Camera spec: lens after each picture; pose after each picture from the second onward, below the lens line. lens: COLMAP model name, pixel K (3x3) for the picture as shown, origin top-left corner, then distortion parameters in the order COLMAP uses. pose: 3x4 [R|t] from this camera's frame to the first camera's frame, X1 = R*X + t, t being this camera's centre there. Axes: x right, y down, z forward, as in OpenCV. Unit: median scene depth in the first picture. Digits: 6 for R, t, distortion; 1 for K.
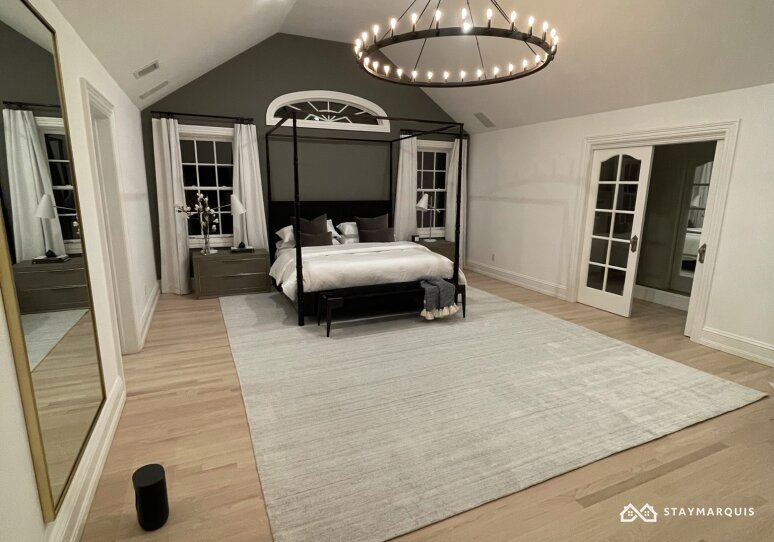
lens RADIAL K [[411.9, 0, 383.9], [0, 411.9, 274.7], [0, 0, 1]] dist [-0.013220, -0.001142]
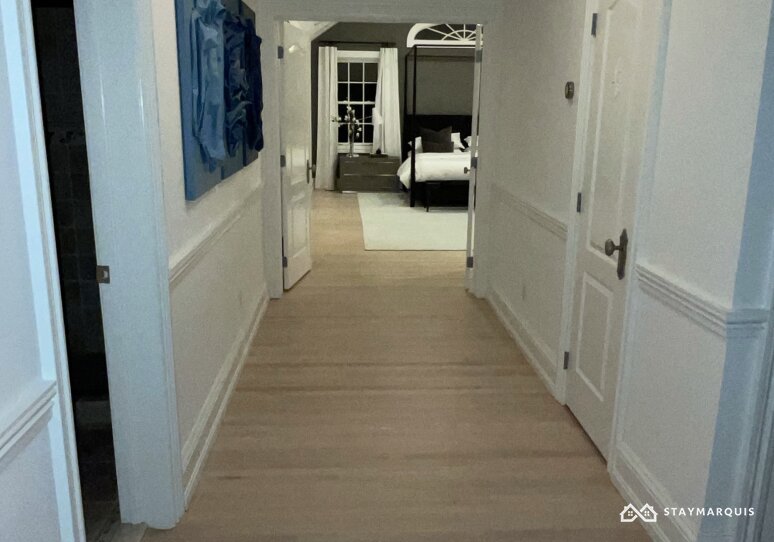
lens RADIAL K [[702.1, 0, 385.7], [0, 702.1, 269.5], [0, 0, 1]] dist [0.059403, 0.002055]
pose [[0.935099, 0.086297, -0.343719, 0.403541], [-0.078756, 0.996248, 0.035867, 0.194603], [0.345525, -0.006469, 0.938387, -0.906025]]
